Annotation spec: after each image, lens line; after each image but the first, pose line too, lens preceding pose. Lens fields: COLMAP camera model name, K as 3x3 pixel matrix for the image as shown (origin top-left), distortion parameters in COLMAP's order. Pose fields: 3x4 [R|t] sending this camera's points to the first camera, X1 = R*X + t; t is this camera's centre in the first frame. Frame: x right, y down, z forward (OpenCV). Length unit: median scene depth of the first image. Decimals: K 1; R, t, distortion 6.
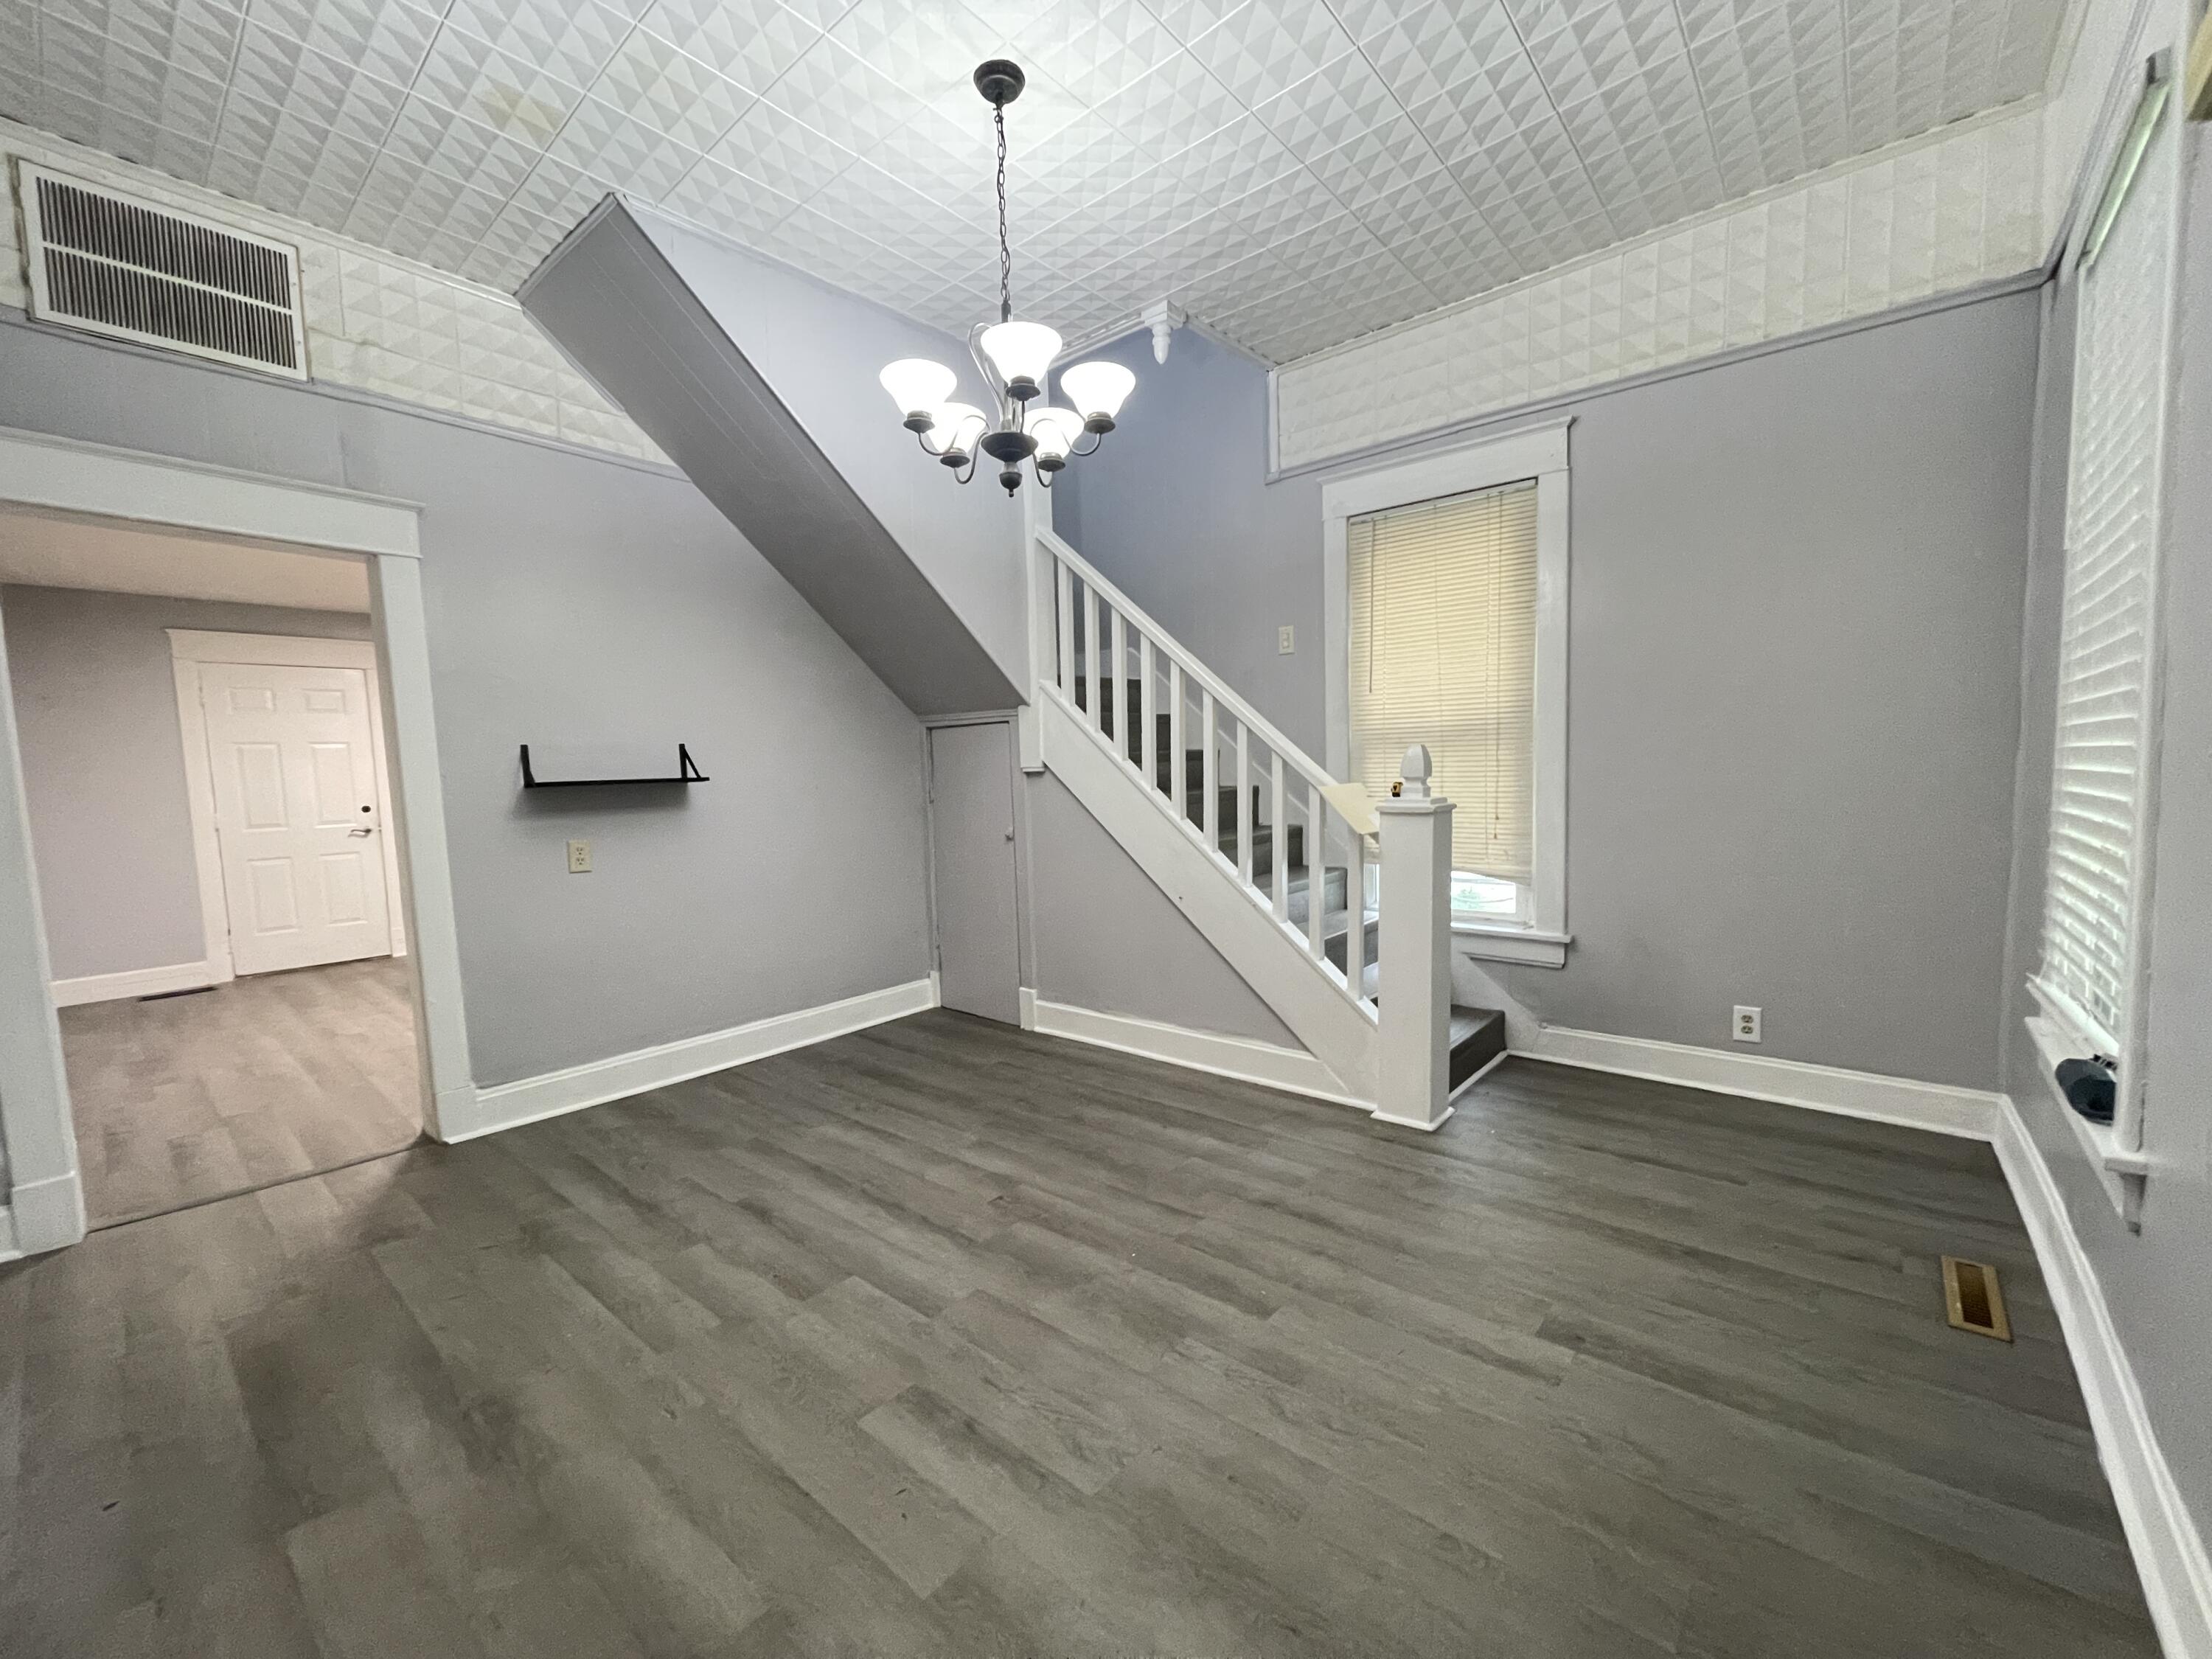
lens RADIAL K [[893.1, 0, 1109.8], [0, 893.1, 839.4], [0, 0, 1]] dist [-0.008038, 0.002056]
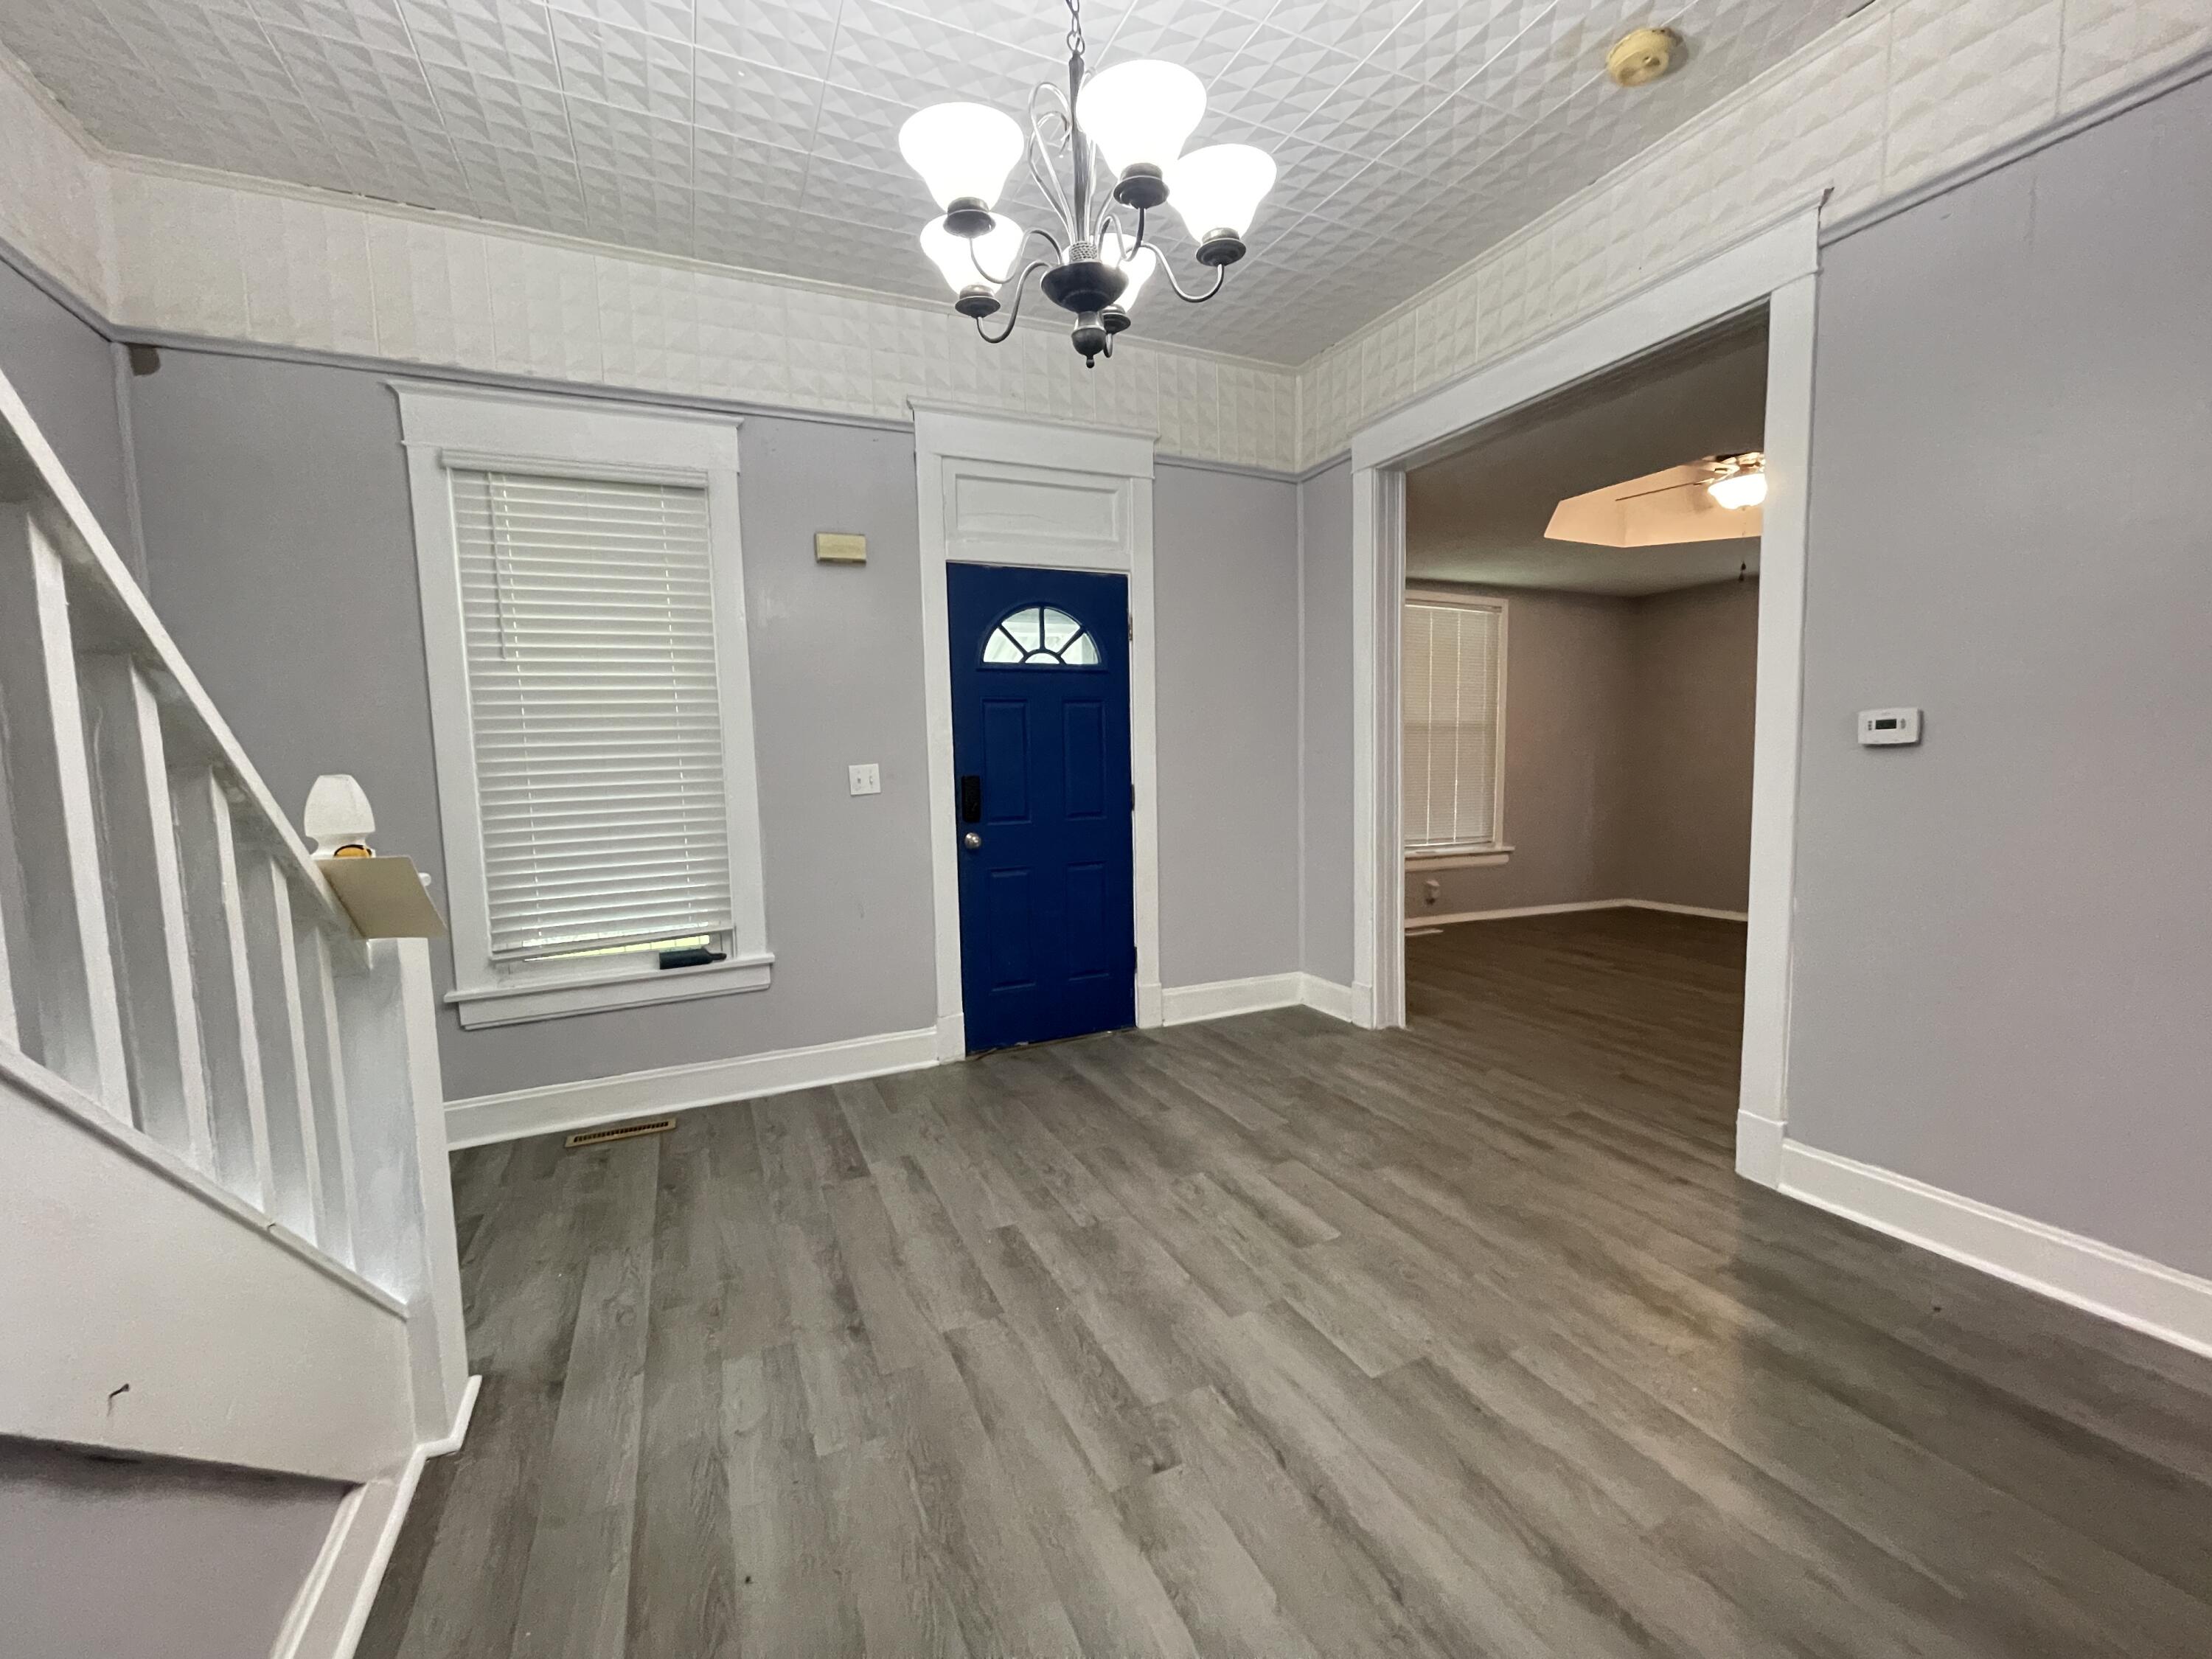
lens RADIAL K [[893.1, 0, 1089.1], [0, 893.1, 835.5], [0, 0, 1]] dist [-0.008038, 0.002056]
pose [[-0.899349, 0.016474, 0.436920, -0.296914], [0.090126, 0.984815, 0.148383, -0.104385], [-0.427841, 0.172826, -0.887177, 1.242154]]
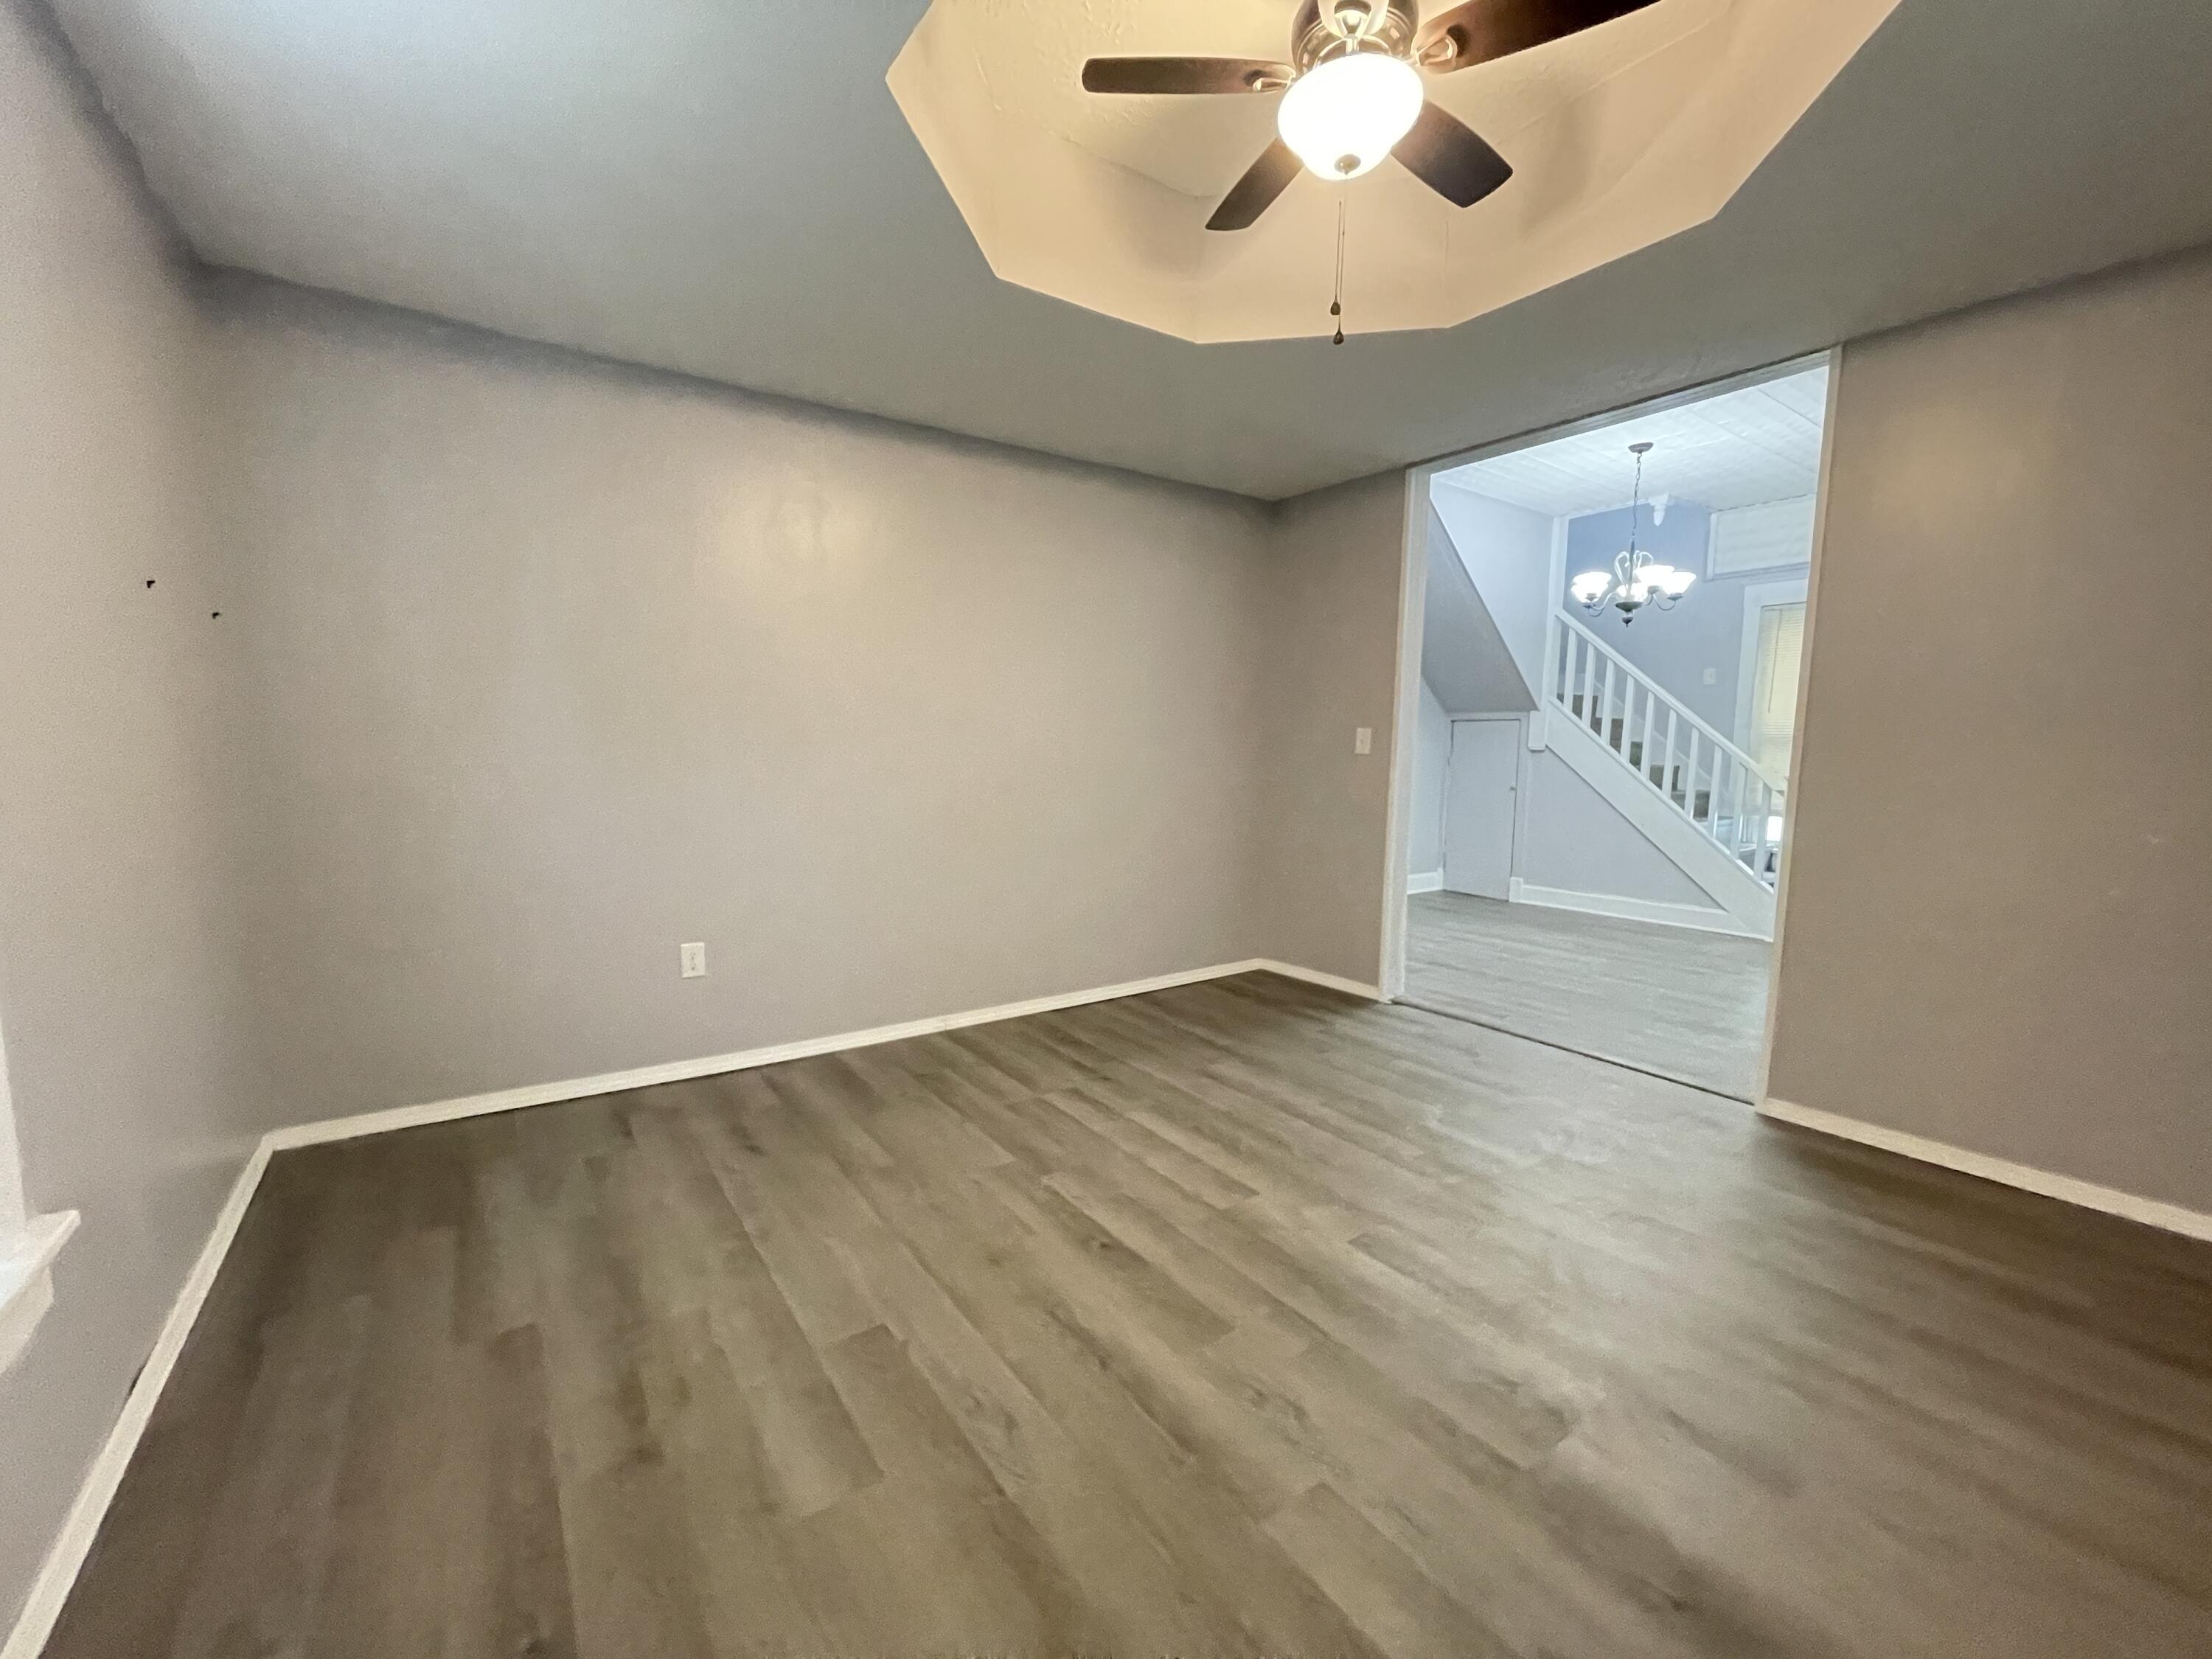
lens RADIAL K [[893.1, 0, 1109.5], [0, 893.1, 836.4], [0, 0, 1]] dist [-0.008038, 0.002056]
pose [[0.967005, 0.072243, -0.244300, -0.594078], [-0.067475, 0.997332, 0.027840, 0.128836], [0.245659, -0.010437, 0.969300, -1.142490]]
